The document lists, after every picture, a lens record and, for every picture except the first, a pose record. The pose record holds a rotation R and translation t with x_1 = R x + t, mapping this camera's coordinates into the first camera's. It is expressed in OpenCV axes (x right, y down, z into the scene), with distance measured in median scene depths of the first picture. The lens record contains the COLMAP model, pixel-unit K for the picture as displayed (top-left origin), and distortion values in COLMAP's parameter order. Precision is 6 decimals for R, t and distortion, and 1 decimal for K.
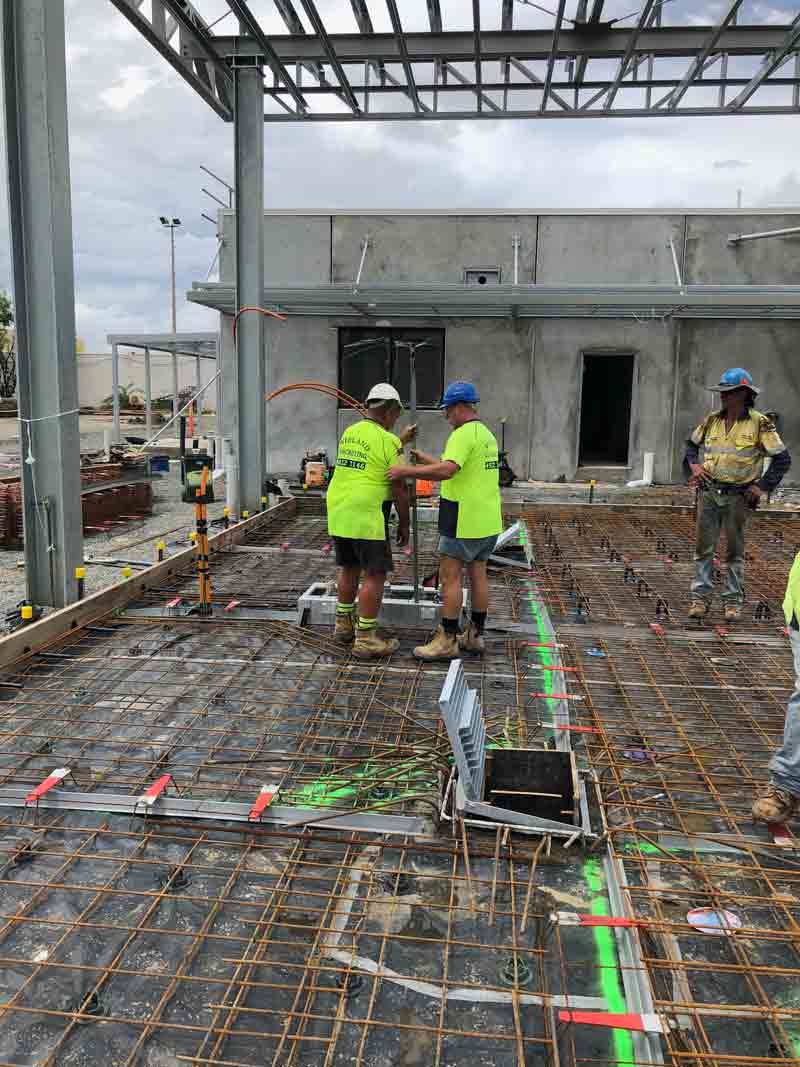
lens RADIAL K [[879.8, 0, 392.6], [0, 879.8, 519.9], [0, 0, 1]] dist [0.008784, 0.004317]
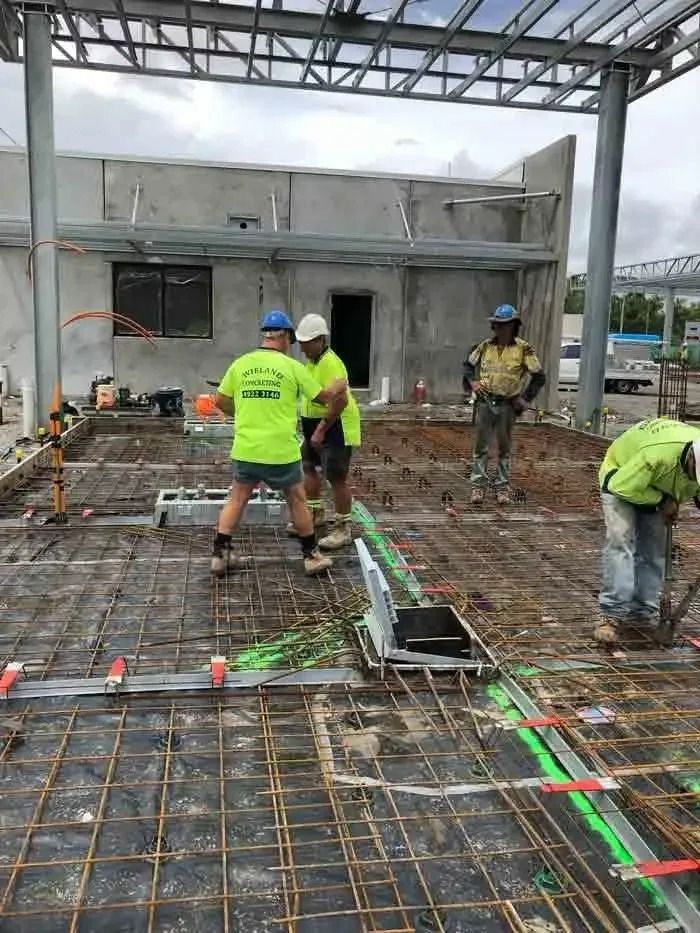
lens RADIAL K [[772.9, 0, 349.8], [0, 772.9, 444.3], [0, 0, 1]] dist [0.014465, 0.004760]
pose [[0.960191, -0.028343, 0.277903, -0.072140], [0.026365, 0.999593, 0.010852, 0.005496], [-0.278097, -0.003093, 0.960548, -0.004928]]
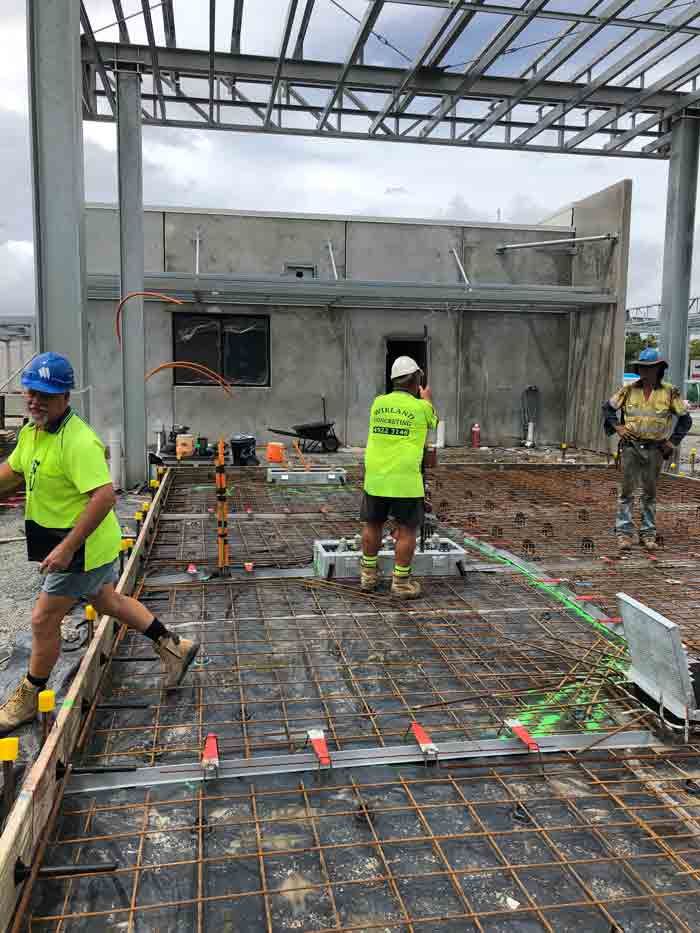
lens RADIAL K [[769.3, 0, 343.5], [0, 769.3, 454.6], [0, 0, 1]] dist [0.008784, 0.004317]
pose [[0.961149, -0.033636, 0.273972, -0.173950], [0.044059, 0.998517, -0.031976, -0.002225], [-0.272490, 0.042804, 0.961206, 0.034614]]
